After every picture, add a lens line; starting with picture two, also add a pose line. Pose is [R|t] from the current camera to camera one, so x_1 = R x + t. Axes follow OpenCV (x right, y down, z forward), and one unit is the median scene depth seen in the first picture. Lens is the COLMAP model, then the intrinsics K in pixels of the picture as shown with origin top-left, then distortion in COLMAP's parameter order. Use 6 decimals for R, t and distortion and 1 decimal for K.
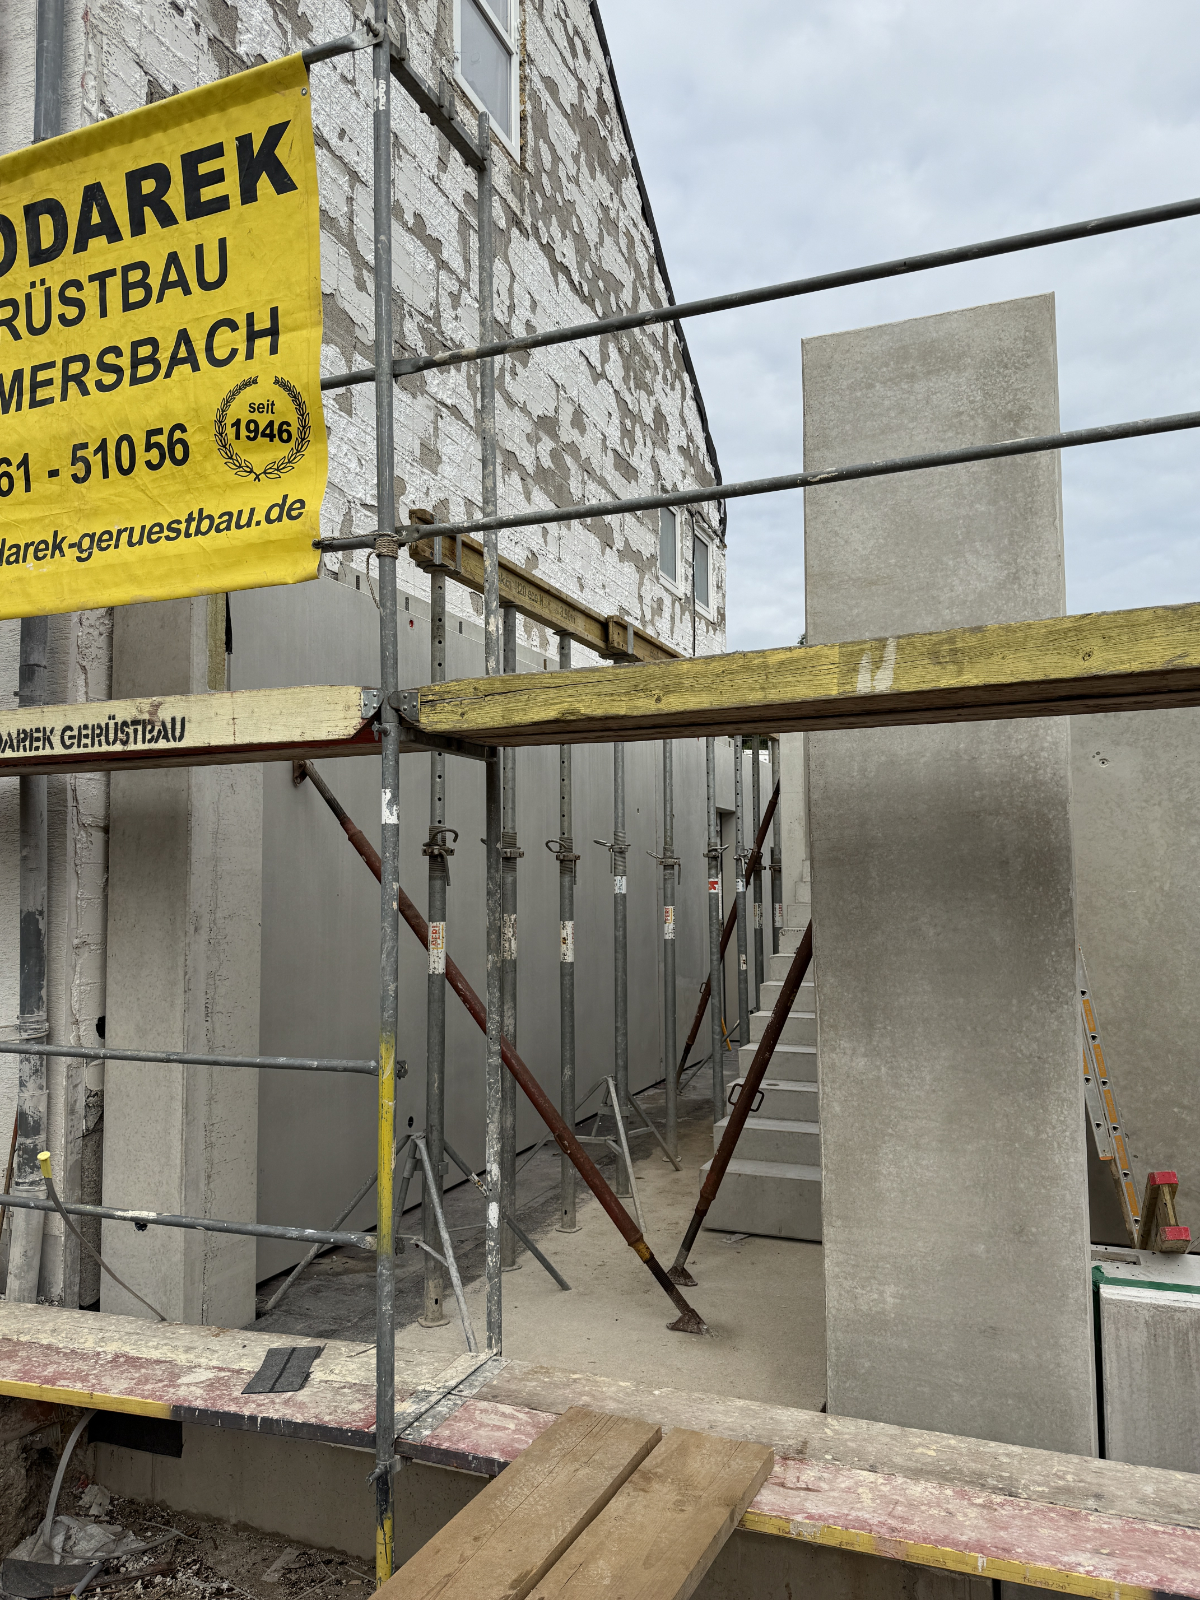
lens RADIAL K [[1164.1, 0, 601.1], [0, 1164.1, 796.4], [0, 0, 1]] dist [0.055032, -0.009554]
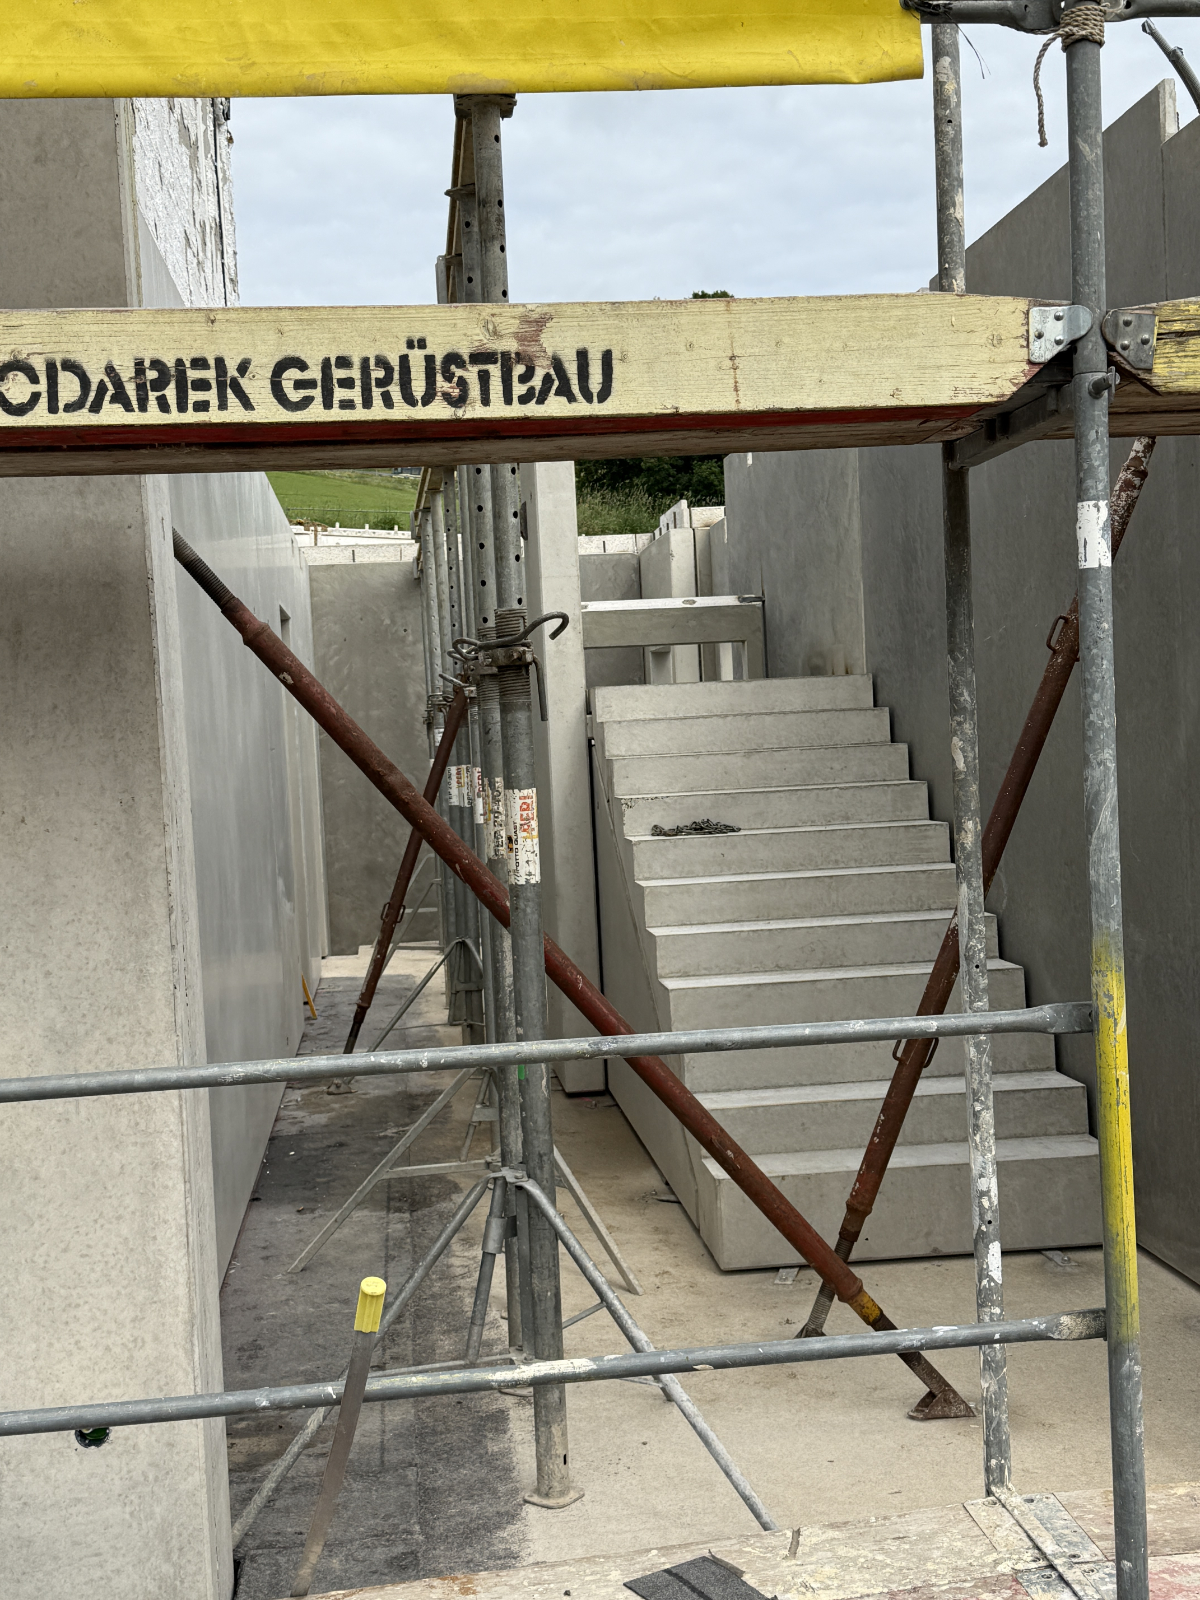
lens RADIAL K [[1873.7, 0, 598.1], [0, 1873.7, 811.9], [0, 0, 1]] dist [0.156326, 0.000000]
pose [[0.880138, -0.054706, 0.471556, -0.706409], [0.004996, 0.994350, 0.106032, 0.036191], [-0.474692, -0.090967, 0.875439, 0.300897]]
